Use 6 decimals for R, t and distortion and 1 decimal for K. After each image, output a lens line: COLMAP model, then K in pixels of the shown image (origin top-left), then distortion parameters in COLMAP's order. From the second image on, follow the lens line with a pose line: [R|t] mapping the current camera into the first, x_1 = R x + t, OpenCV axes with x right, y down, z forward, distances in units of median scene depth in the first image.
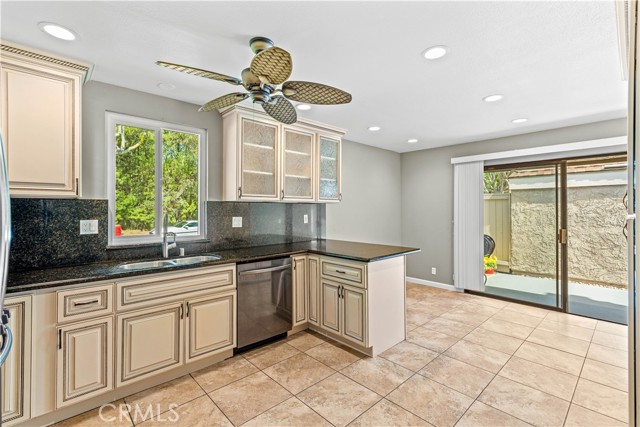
lens RADIAL K [[295.4, 0, 319.7], [0, 295.4, 209.0], [0, 0, 1]] dist [-0.000453, 0.008275]
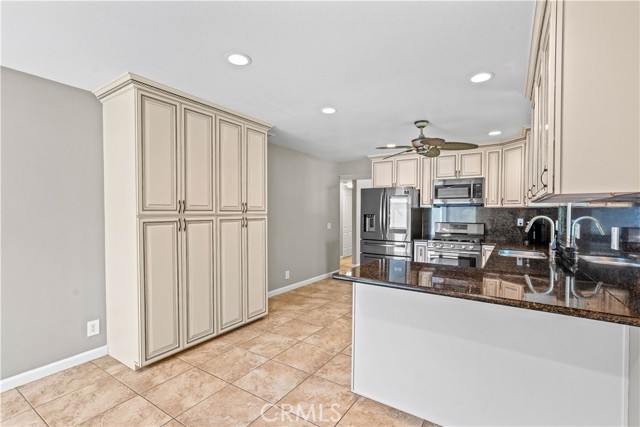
lens RADIAL K [[295.4, 0, 319.0], [0, 295.4, 218.1], [0, 0, 1]] dist [-0.000453, 0.008275]
pose [[-0.973073, -0.001686, -0.230490, 0.661237], [-0.006000, 0.999820, 0.018018, 0.004006], [0.230418, 0.018916, -0.972908, 2.065210]]
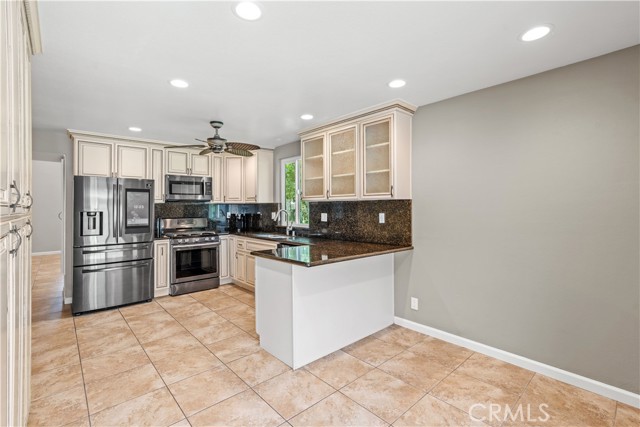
lens RADIAL K [[295.4, 0, 318.9], [0, 295.4, 204.6], [0, 0, 1]] dist [-0.000453, 0.008275]
pose [[-0.027281, -0.009366, -0.999584, 1.347688], [0.008178, 0.999921, -0.009593, 0.000722], [0.999594, -0.008437, -0.027203, 1.344892]]
